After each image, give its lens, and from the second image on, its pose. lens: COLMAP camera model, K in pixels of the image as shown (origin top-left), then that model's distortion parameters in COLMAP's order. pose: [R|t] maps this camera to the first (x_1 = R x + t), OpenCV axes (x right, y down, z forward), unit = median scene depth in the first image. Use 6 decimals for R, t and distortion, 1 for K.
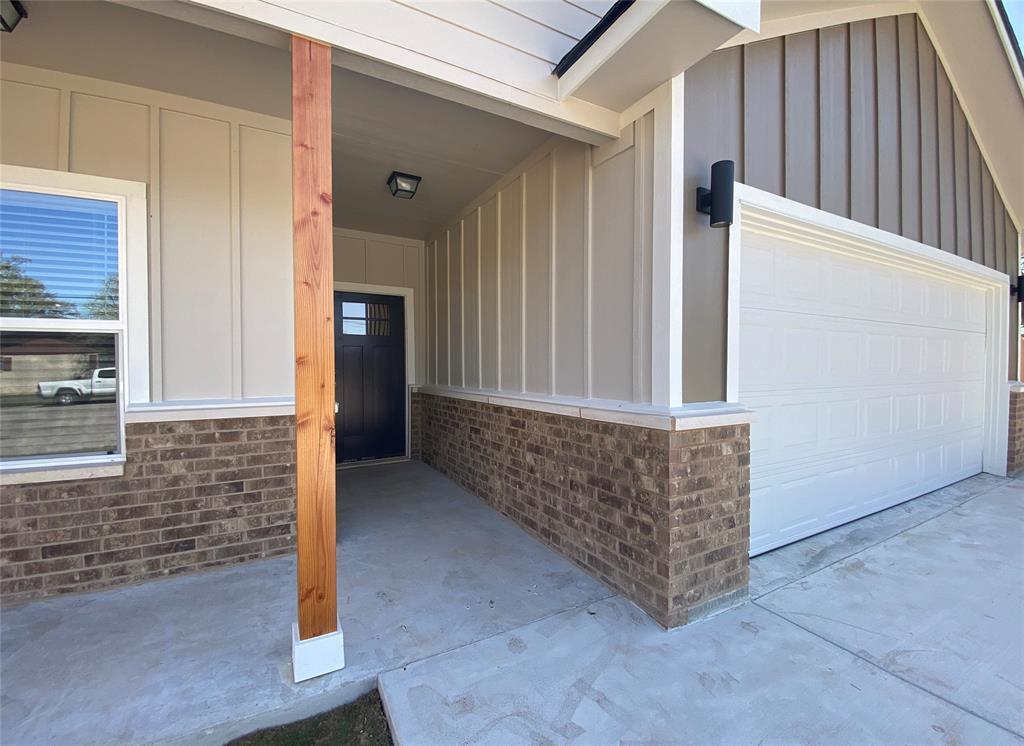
lens RADIAL K [[421.5, 0, 508.4], [0, 421.5, 369.4], [0, 0, 1]] dist [-0.010868, -0.006559]
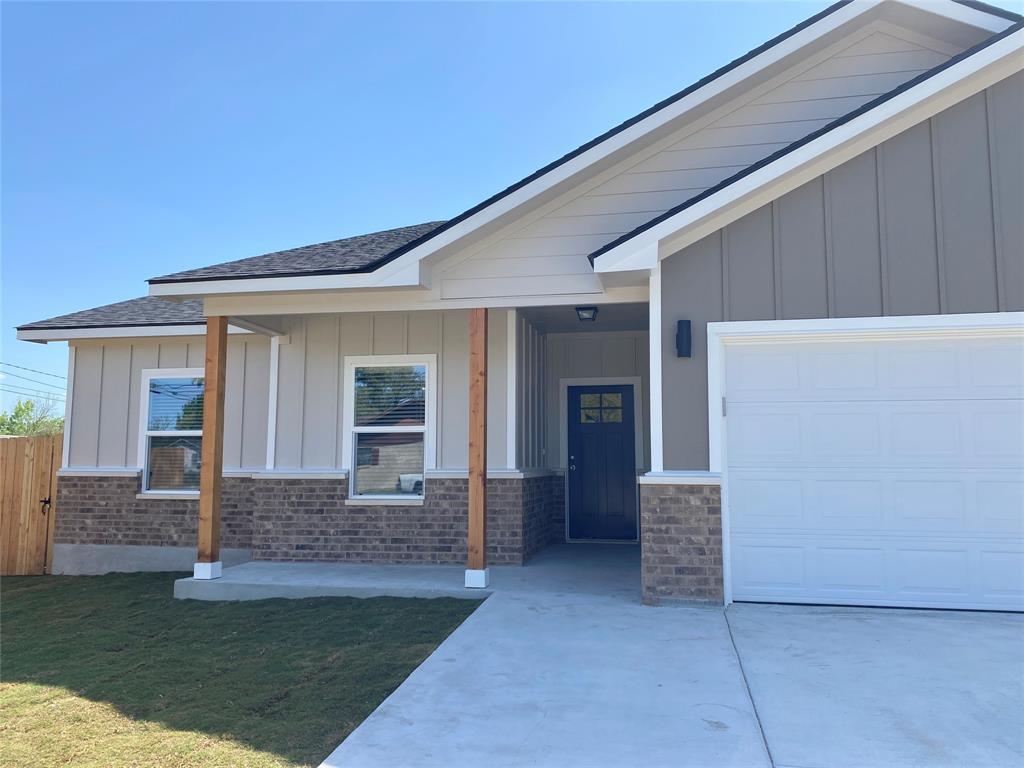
lens RADIAL K [[773.1, 0, 529.9], [0, 773.1, 364.9], [0, 0, 1]] dist [-0.014053, 0.003316]
pose [[0.771830, -0.074149, -0.631491, 1.742005], [-0.011881, 0.991321, -0.130922, 0.069534], [0.635718, 0.108552, 0.764250, -1.476229]]
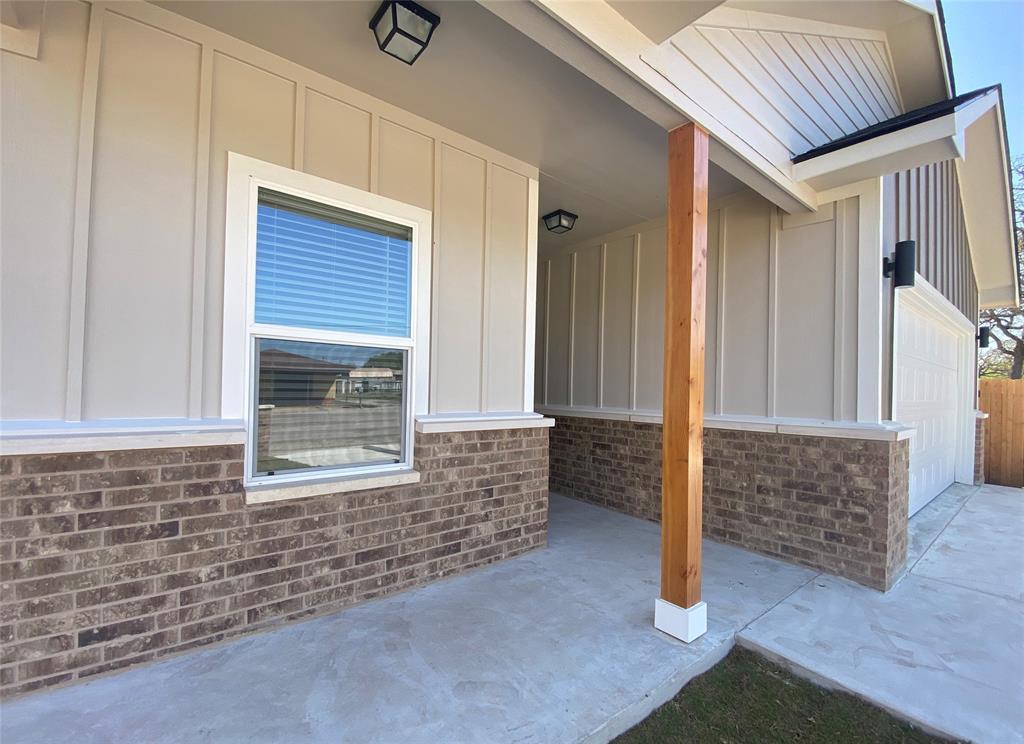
lens RADIAL K [[435.2, 0, 494.2], [0, 435.2, 381.4], [0, 0, 1]] dist [-0.015458, -0.005922]
pose [[0.988176, 0.031867, 0.149977, -0.891179], [-0.028770, 0.999327, -0.022778, 0.018564], [-0.150602, 0.018193, 0.988427, -0.126849]]
